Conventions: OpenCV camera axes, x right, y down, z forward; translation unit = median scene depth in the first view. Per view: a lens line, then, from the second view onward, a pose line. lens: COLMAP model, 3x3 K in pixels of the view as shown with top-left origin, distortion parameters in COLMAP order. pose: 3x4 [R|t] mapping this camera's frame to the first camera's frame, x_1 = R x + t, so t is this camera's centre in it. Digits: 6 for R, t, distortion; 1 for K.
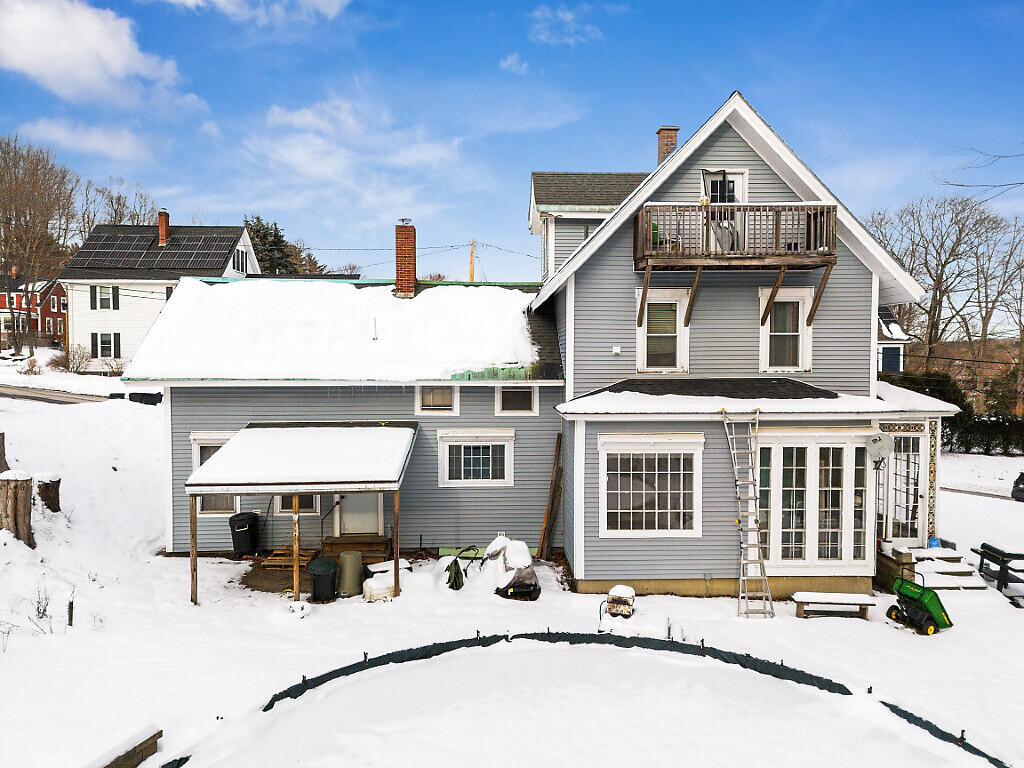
lens RADIAL K [[699.2, 0, 515.3], [0, 699.2, 382.0], [0, 0, 1]] dist [0.052954, -0.020525]
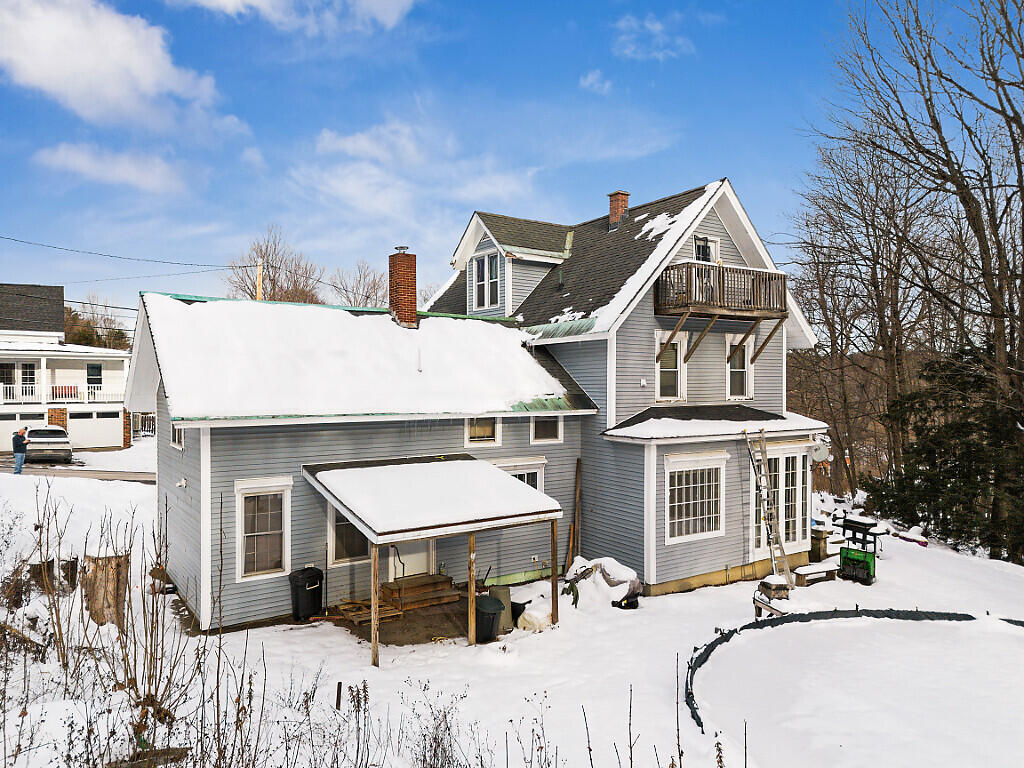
lens RADIAL K [[699.2, 0, 502.4], [0, 699.2, 389.4], [0, 0, 1]] dist [0.052954, -0.020525]
pose [[0.861633, -0.005321, 0.507505, -0.642299], [0.020936, 0.999467, -0.025066, -0.009908], [-0.507101, 0.032222, 0.861284, 0.122925]]
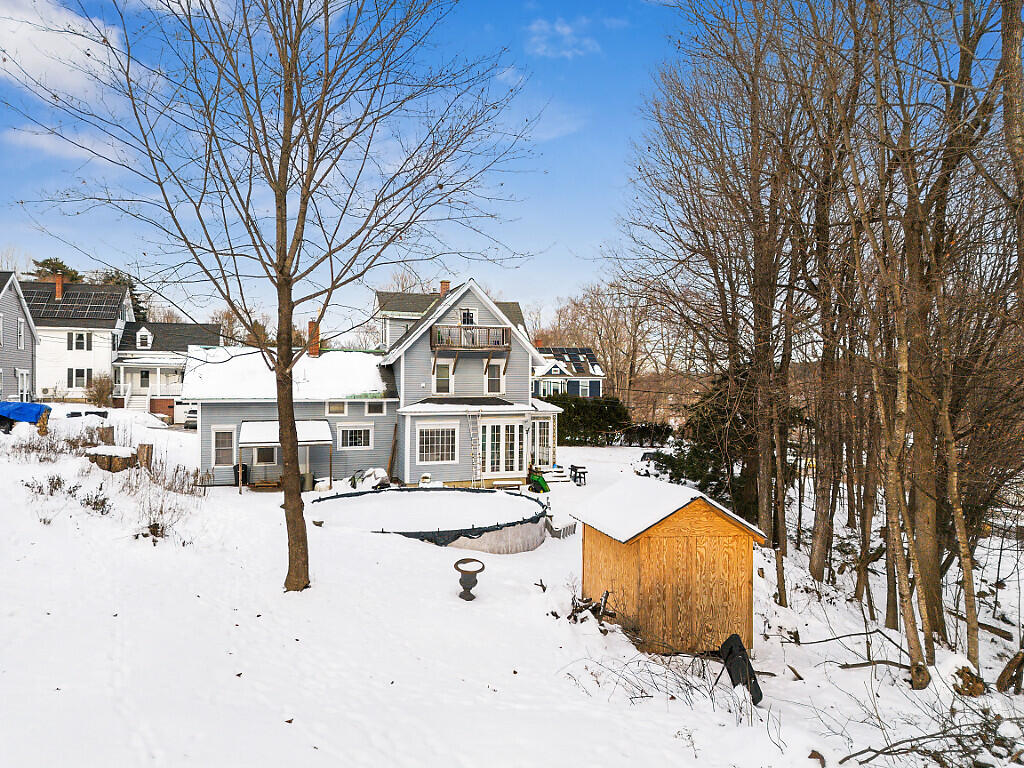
lens RADIAL K [[699.2, 0, 522.3], [0, 699.2, 377.9], [0, 0, 1]] dist [0.052954, -0.020525]
pose [[0.953422, 0.006872, 0.301560, -0.231701], [0.006880, 0.998985, -0.044516, 0.034338], [-0.301560, 0.044517, 0.952407, -1.253358]]
